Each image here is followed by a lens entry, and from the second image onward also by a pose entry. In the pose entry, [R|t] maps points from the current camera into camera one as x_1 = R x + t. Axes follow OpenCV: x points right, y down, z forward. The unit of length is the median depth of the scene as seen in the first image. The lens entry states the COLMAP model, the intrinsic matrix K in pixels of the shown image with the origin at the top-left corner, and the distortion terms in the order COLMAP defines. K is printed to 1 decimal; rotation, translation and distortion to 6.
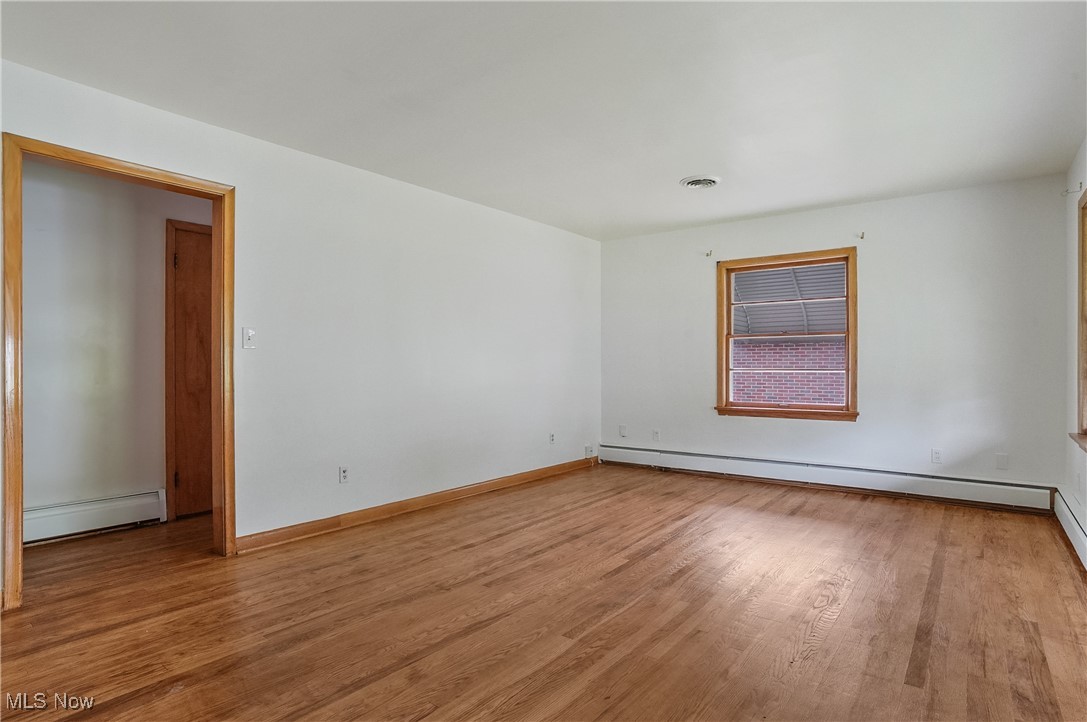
lens RADIAL K [[567.2, 0, 547.8], [0, 567.2, 368.0], [0, 0, 1]] dist [-0.081124, 0.041200]
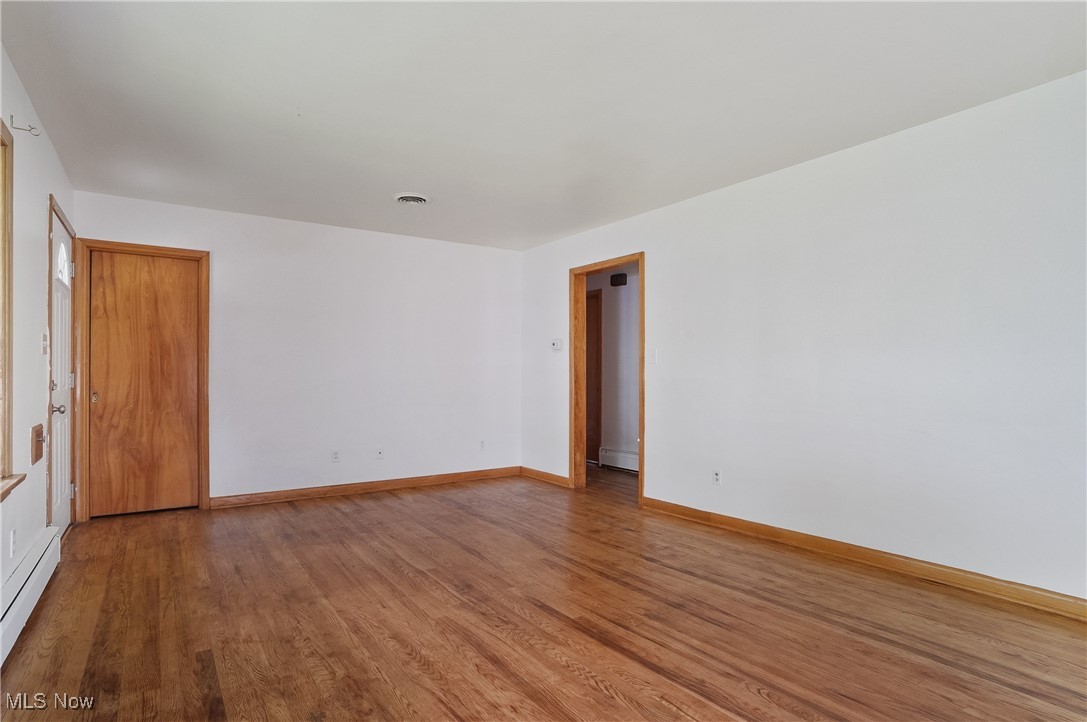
lens RADIAL K [[567.2, 0, 547.8], [0, 567.2, 368.0], [0, 0, 1]] dist [-0.081124, 0.041200]
pose [[-0.280728, -0.010380, -0.959731, 0.872364], [-0.006988, 0.999937, -0.008771, -0.010978], [0.959762, 0.004244, -0.280783, 1.112688]]
